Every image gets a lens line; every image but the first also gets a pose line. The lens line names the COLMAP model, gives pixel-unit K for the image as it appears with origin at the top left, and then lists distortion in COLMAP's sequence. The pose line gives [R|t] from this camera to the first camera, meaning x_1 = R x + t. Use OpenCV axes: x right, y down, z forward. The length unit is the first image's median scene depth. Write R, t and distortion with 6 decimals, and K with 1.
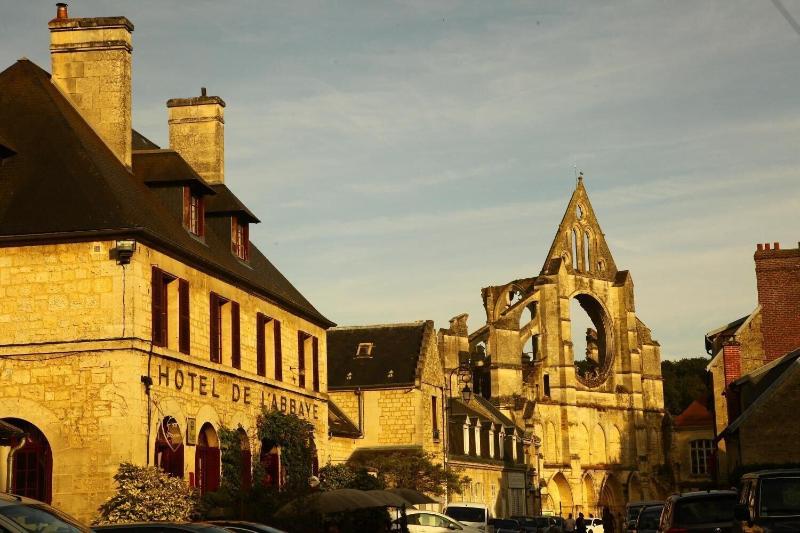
lens RADIAL K [[1494.3, 0, 400.0], [0, 1494.3, 266.5], [0, 0, 1]] dist [0.308230, 0.001560]
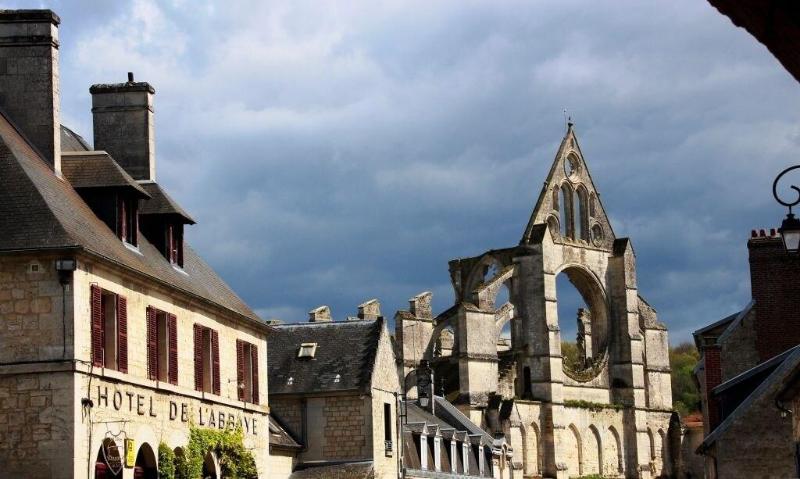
lens RADIAL K [[1911.2, 0, 401.8], [0, 1911.2, 277.0], [0, 0, 1]] dist [0.489467, 0.315397]
pose [[0.999606, -0.001616, 0.028010, 0.000445], [0.000826, 0.999602, 0.028181, -0.028286], [-0.028044, -0.028147, 0.999210, -0.177169]]
